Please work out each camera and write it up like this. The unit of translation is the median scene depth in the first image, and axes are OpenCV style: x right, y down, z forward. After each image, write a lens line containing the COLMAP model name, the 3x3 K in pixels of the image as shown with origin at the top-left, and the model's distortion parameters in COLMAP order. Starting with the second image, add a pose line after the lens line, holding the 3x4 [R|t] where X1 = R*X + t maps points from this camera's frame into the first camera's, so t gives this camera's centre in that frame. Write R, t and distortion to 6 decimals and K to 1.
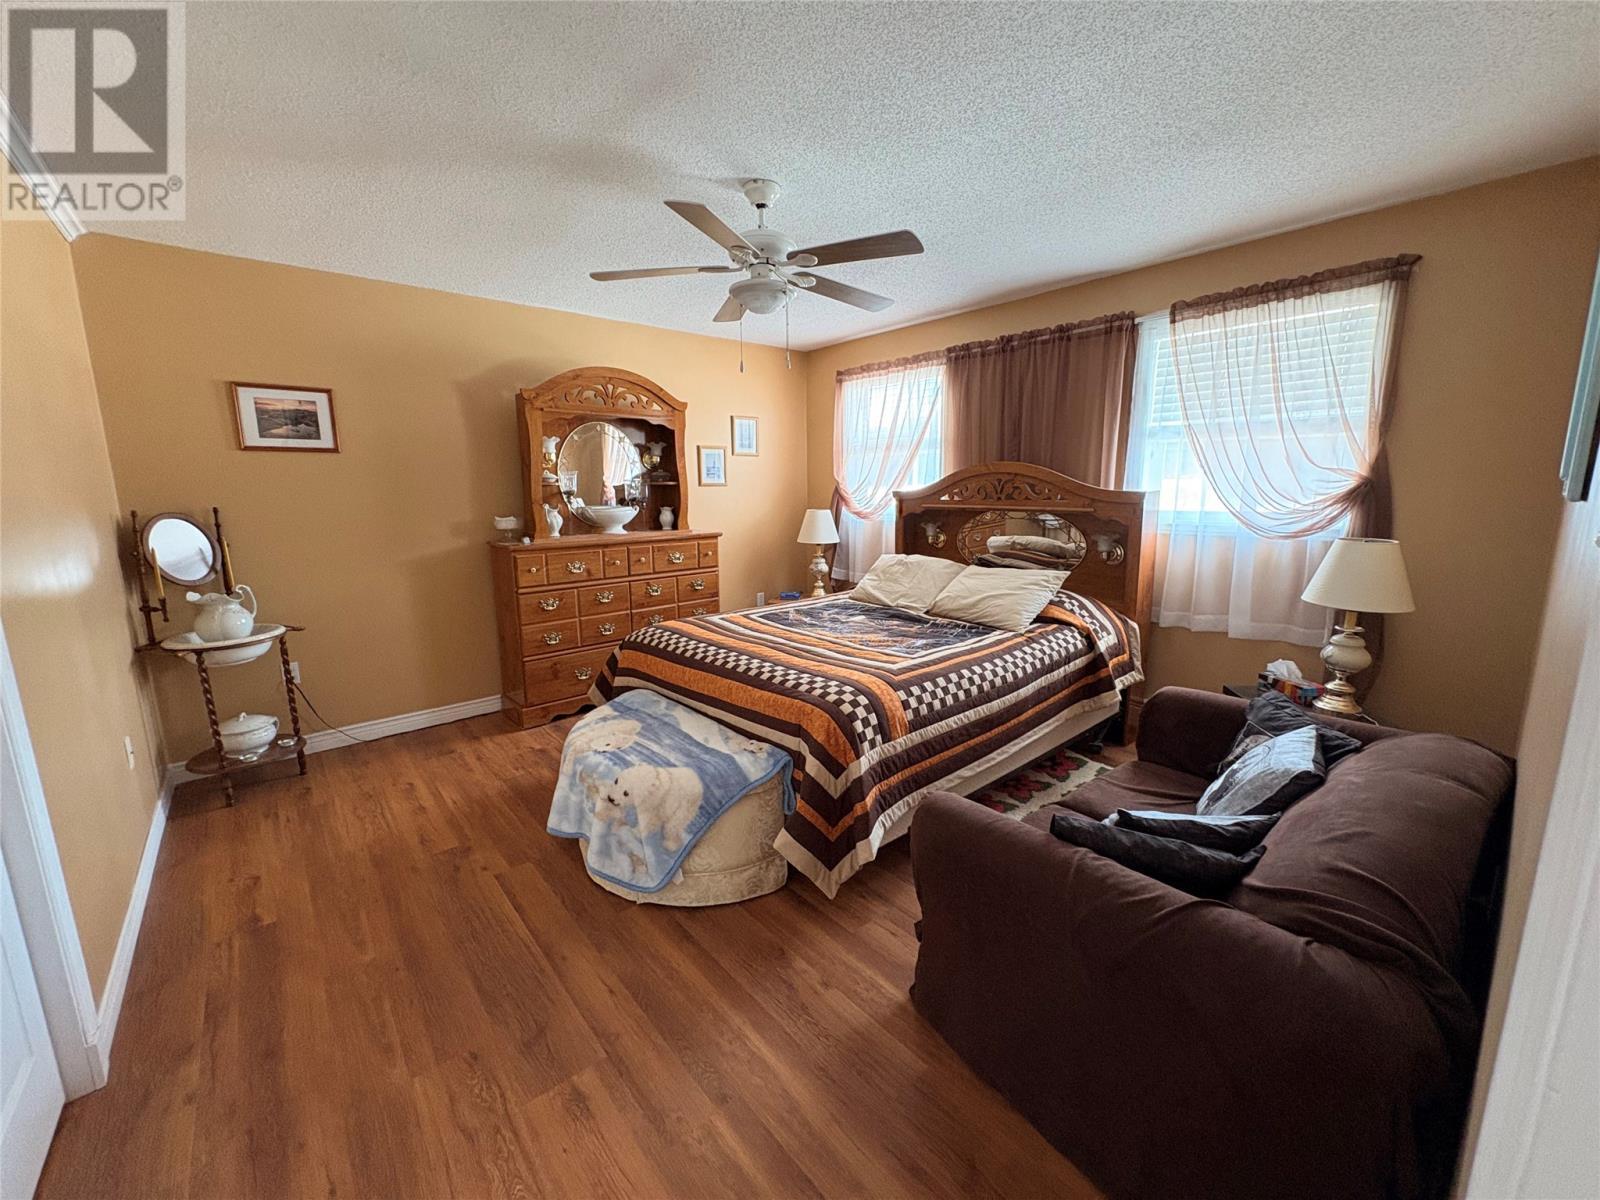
lens RADIAL K [[639.2, 0, 802.5], [0, 639.2, 598.6], [0, 0, 1]] dist [-0.003649, 0.000148]
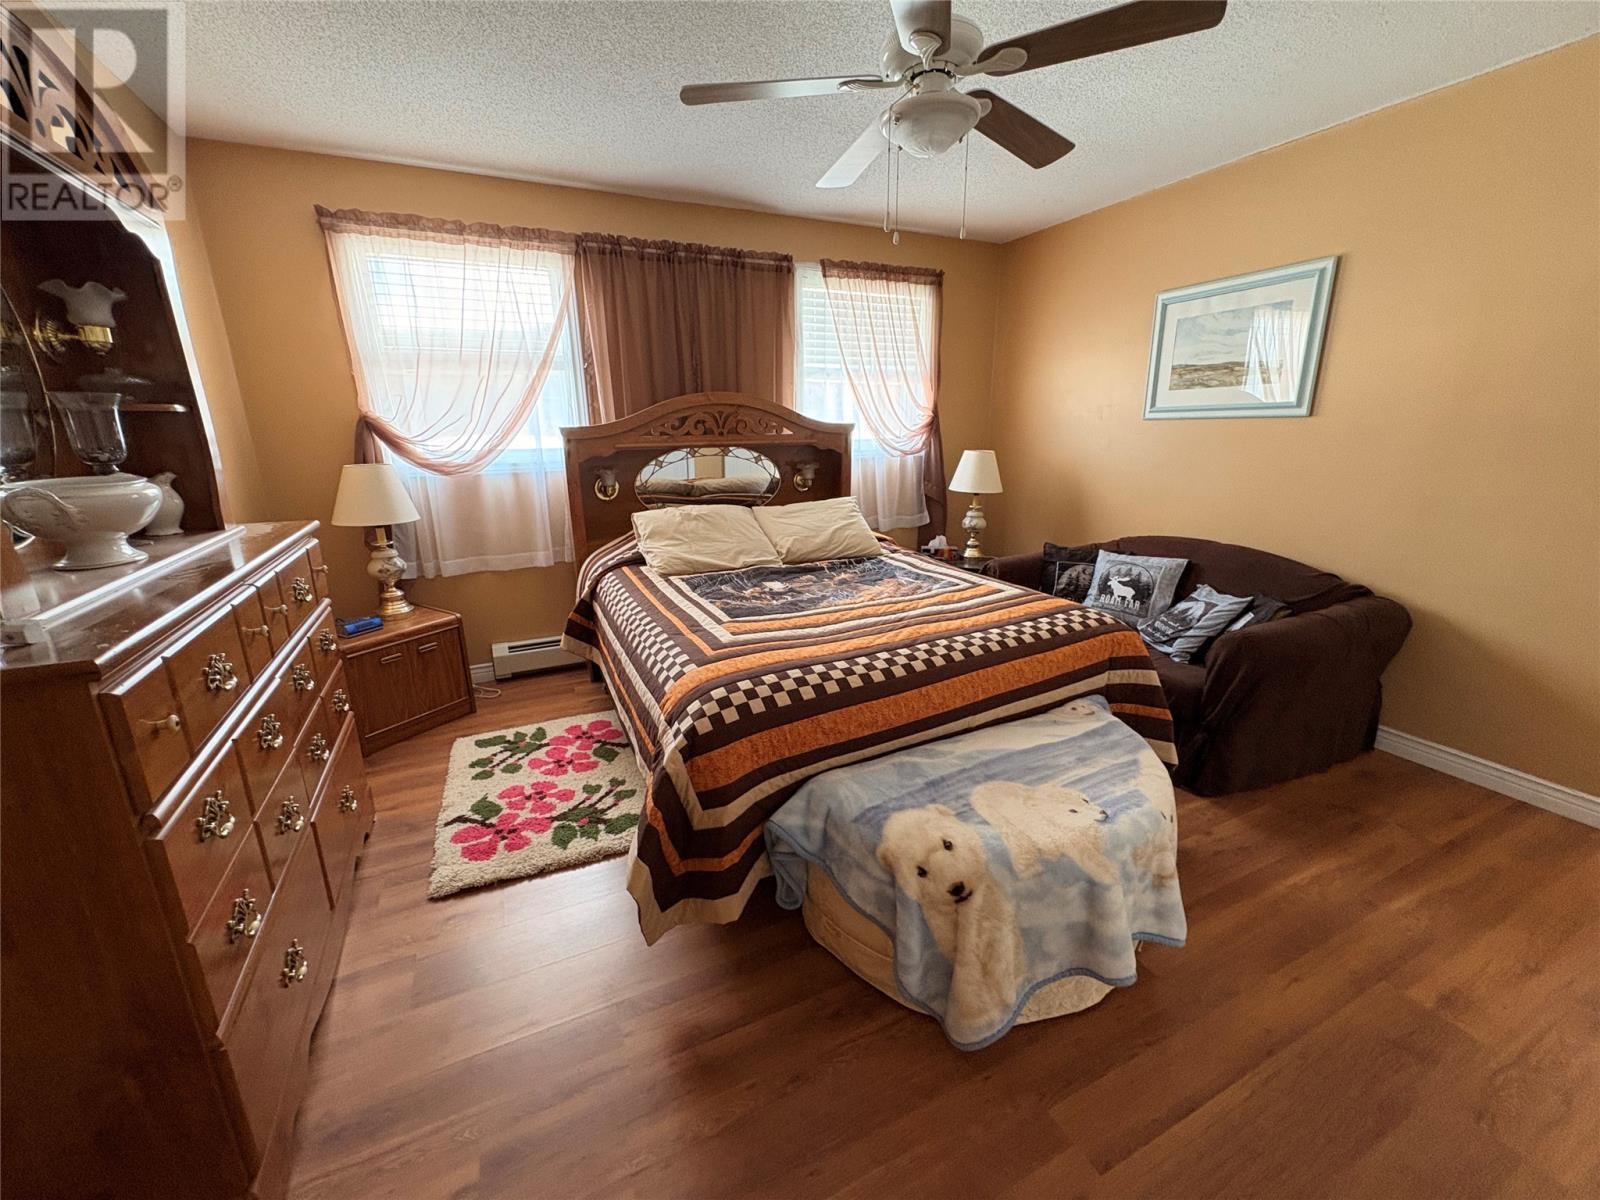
lens RADIAL K [[639.2, 0, 798.3], [0, 639.2, 598.1], [0, 0, 1]] dist [-0.003649, 0.000148]
pose [[0.261086, -0.250433, 0.932265, -0.632272], [0.178437, 0.961639, 0.208352, -0.110800], [-0.948680, 0.111953, 0.295757, 0.719008]]
